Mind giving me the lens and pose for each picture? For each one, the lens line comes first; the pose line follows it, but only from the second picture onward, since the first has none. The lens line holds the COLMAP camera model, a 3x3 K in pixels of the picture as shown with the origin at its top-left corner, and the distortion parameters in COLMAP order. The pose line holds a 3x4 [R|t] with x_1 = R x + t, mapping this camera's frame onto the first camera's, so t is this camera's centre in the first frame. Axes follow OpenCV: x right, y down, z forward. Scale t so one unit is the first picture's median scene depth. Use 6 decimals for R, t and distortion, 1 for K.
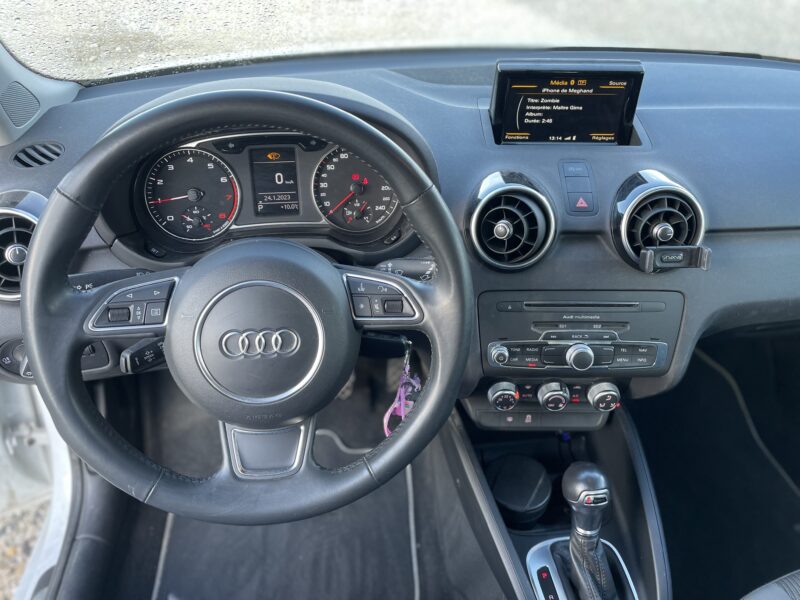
lens RADIAL K [[612.5, 0, 399.1], [0, 612.5, 296.4], [0, 0, 1]] dist [0.032212, -0.055779]
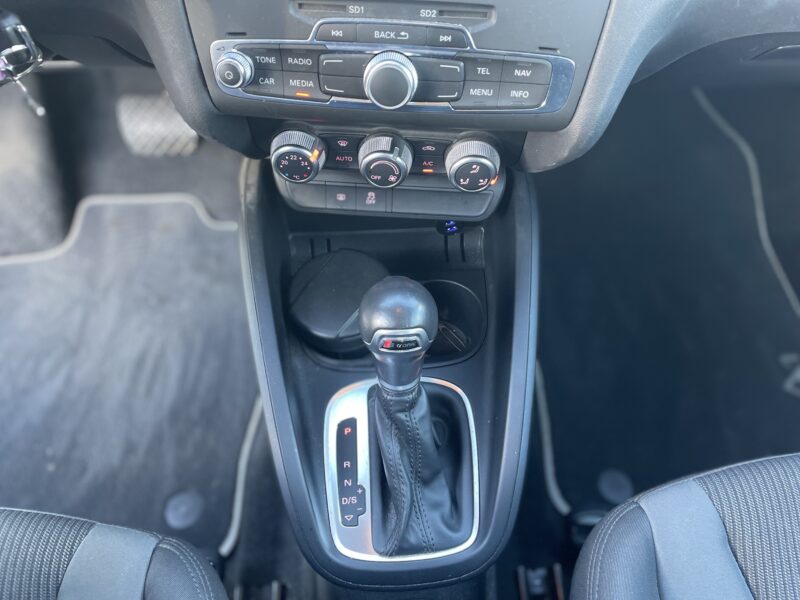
lens RADIAL K [[591.8, 0, 398.2], [0, 591.8, 301.8], [0, 0, 1]] dist [0.006246, -0.014179]
pose [[0.996078, 0.067715, -0.056951, 0.309855], [-0.041432, 0.925693, 0.376001, 0.076369], [0.078180, -0.372166, 0.924868, 0.447915]]
